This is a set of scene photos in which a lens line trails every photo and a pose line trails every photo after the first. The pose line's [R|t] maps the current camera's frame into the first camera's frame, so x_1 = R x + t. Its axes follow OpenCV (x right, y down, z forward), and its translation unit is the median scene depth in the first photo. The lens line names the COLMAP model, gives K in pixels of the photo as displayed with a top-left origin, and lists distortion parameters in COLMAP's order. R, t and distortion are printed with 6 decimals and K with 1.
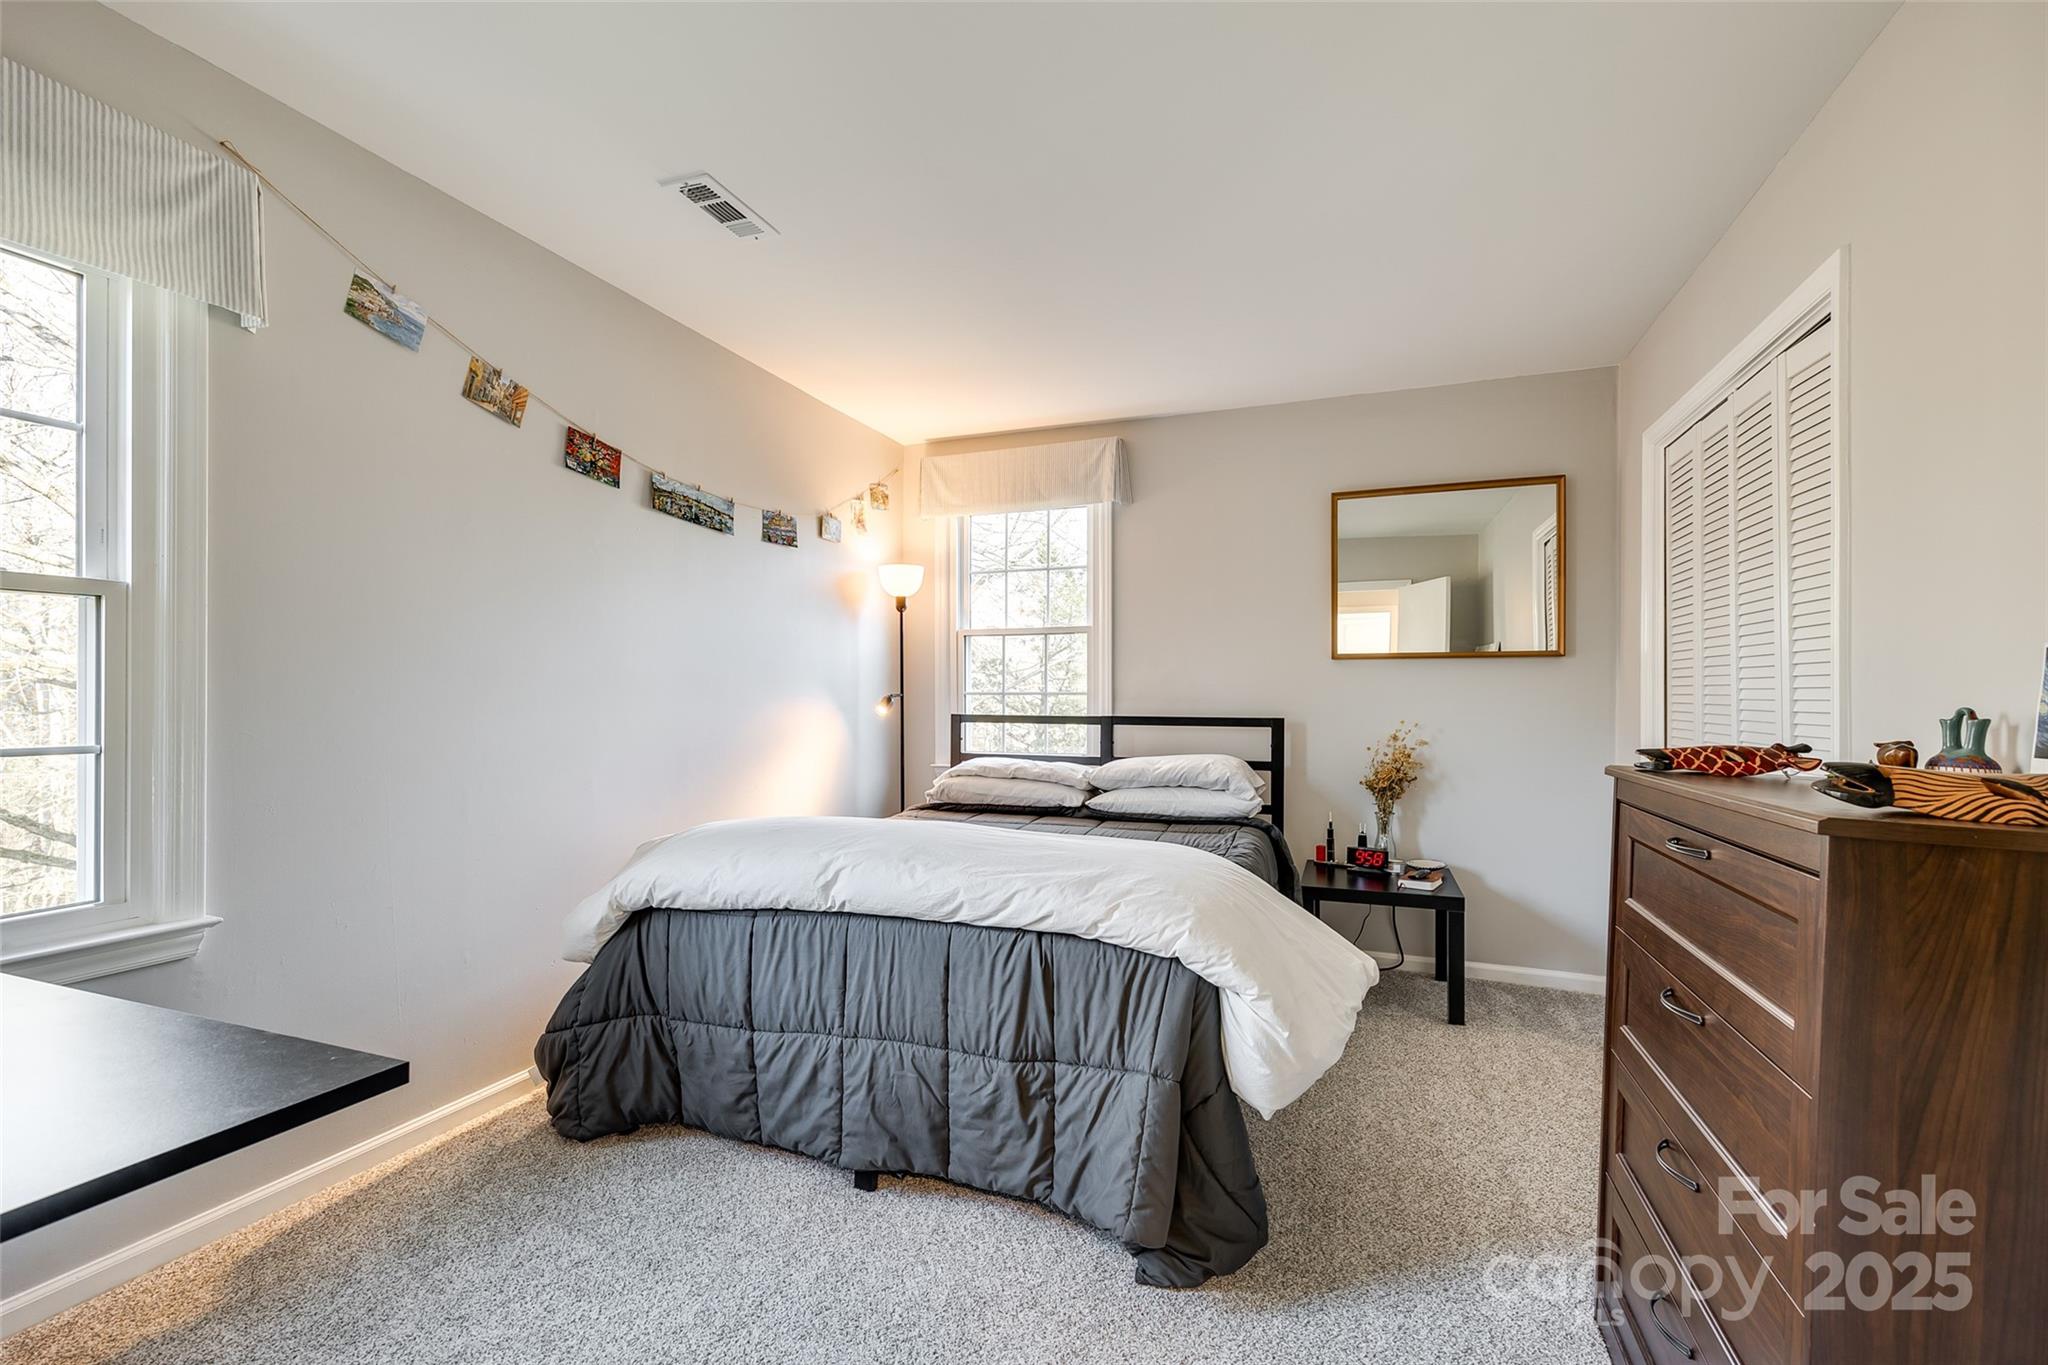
lens RADIAL K [[856.9, 0, 1022.9], [0, 856.9, 695.7], [0, 0, 1]] dist [-0.002961, 0.000023]
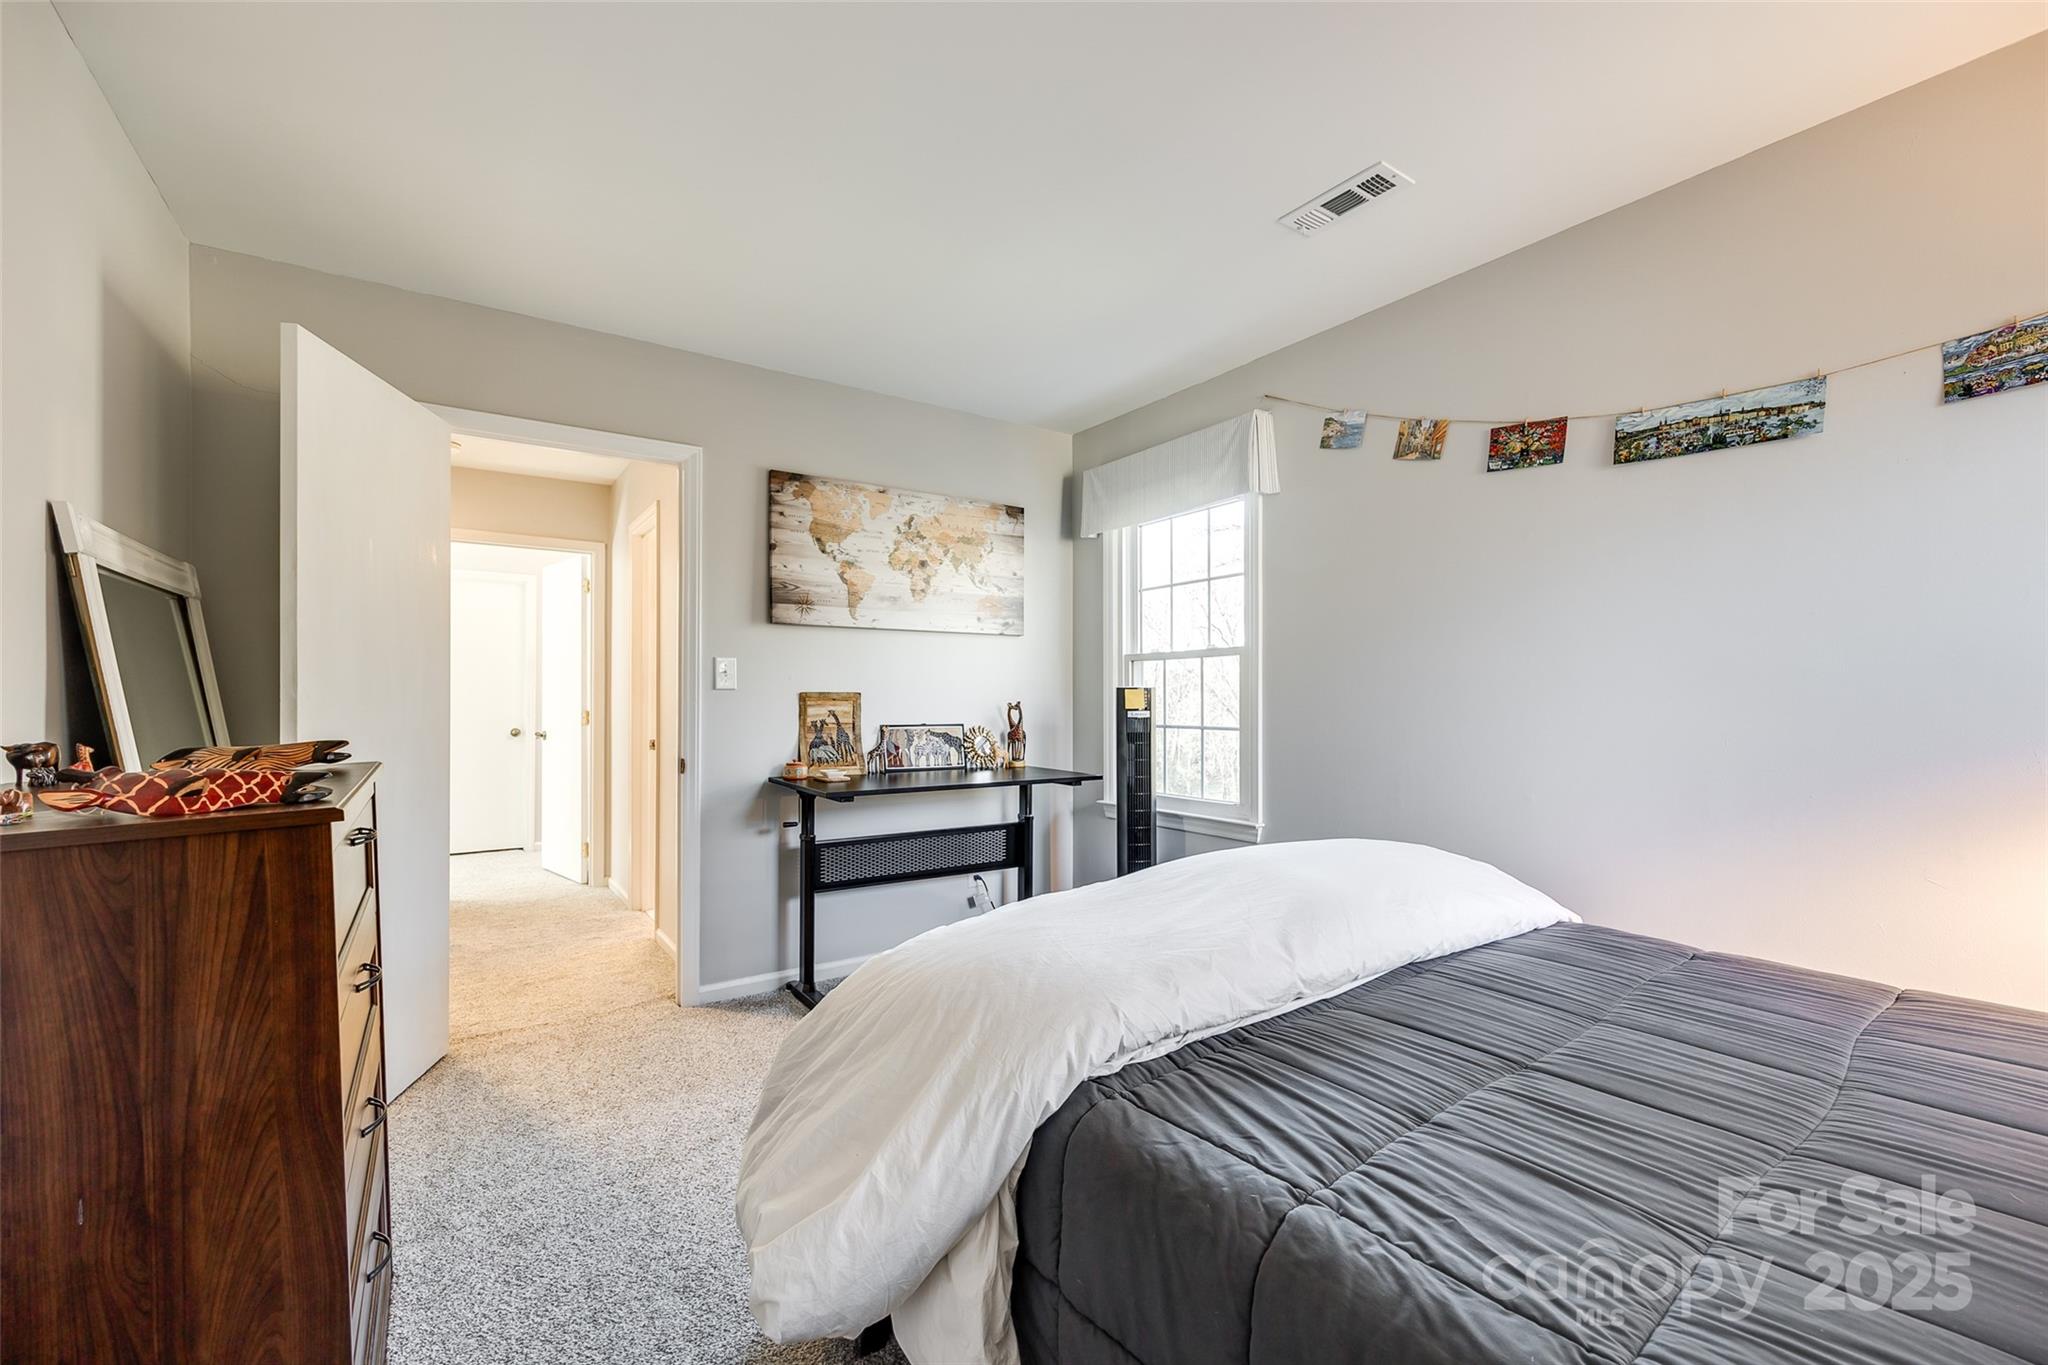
lens RADIAL K [[856.9, 0, 1021.6], [0, 856.9, 692.9], [0, 0, 1]] dist [-0.002961, 0.000023]
pose [[-0.568342, -0.003623, -0.822784, 0.582157], [0.005368, 0.999953, -0.008111, -0.006351], [0.822775, -0.009026, -0.568296, 1.108862]]
